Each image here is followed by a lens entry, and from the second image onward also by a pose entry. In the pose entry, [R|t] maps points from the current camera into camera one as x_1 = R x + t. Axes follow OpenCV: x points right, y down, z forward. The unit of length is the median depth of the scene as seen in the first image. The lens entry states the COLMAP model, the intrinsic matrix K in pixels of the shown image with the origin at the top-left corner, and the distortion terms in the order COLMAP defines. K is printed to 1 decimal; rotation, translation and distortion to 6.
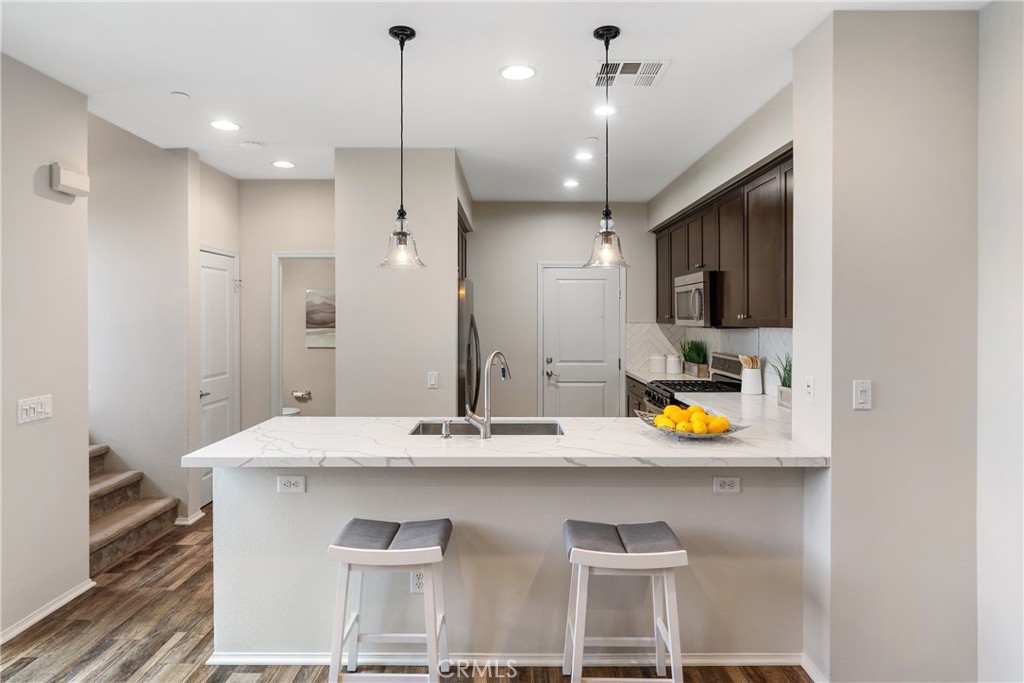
lens RADIAL K [[596.1, 0, 511.0], [0, 596.1, 319.6], [0, 0, 1]] dist [-0.007373, 0.003555]
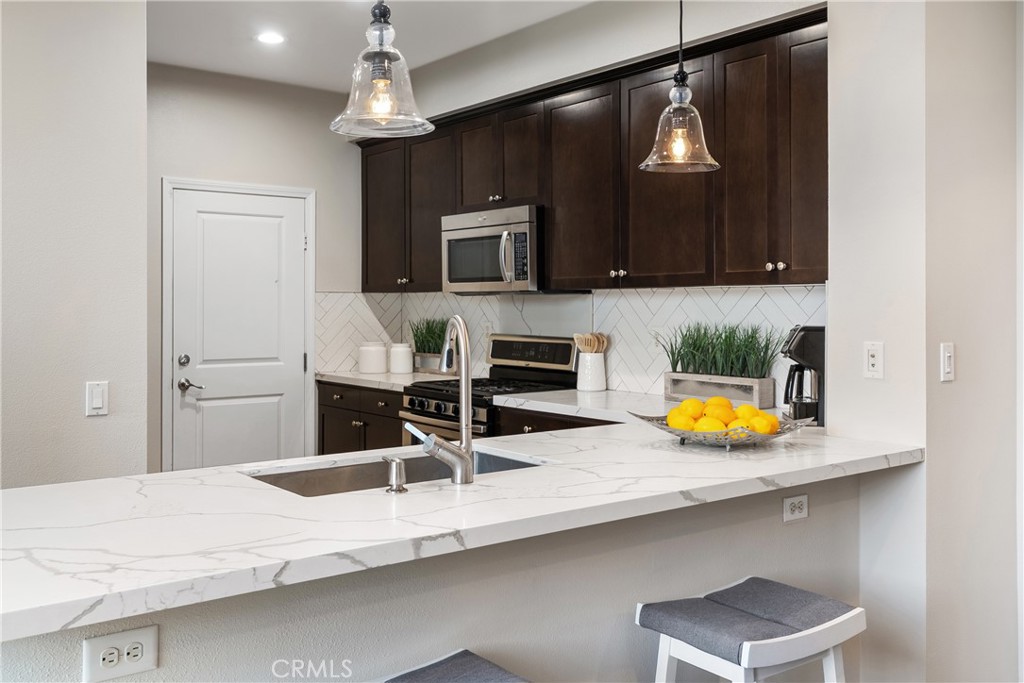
lens RADIAL K [[937.2, 0, 509.8], [0, 937.2, 304.1], [0, 0, 1]] dist [0.012496, 0.000000]
pose [[0.791439, 0.000614, 0.611248, -0.421152], [0.001803, 0.999993, -0.003339, 0.039249], [-0.611246, 0.003744, 0.791432, 0.278699]]
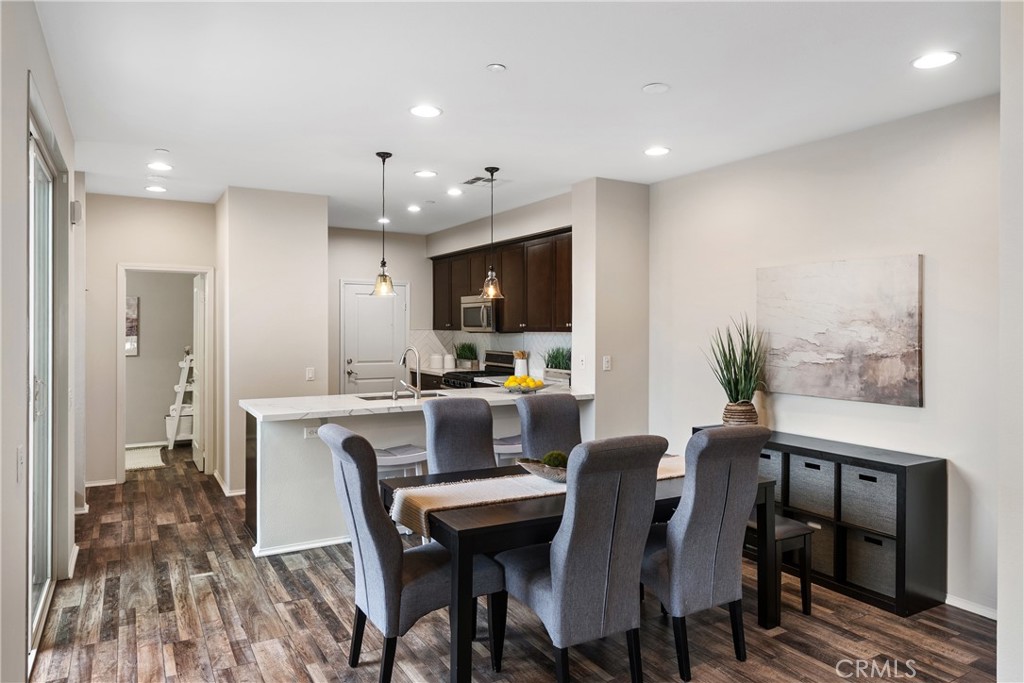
lens RADIAL K [[664.3, 0, 510.6], [0, 664.3, 329.4], [0, 0, 1]] dist [-0.000531, 0.004892]
pose [[0.864550, -0.002120, 0.502543, -0.619383], [0.000711, 0.999995, 0.002995, 0.000670], [-0.502547, -0.002232, 0.864547, -0.597953]]
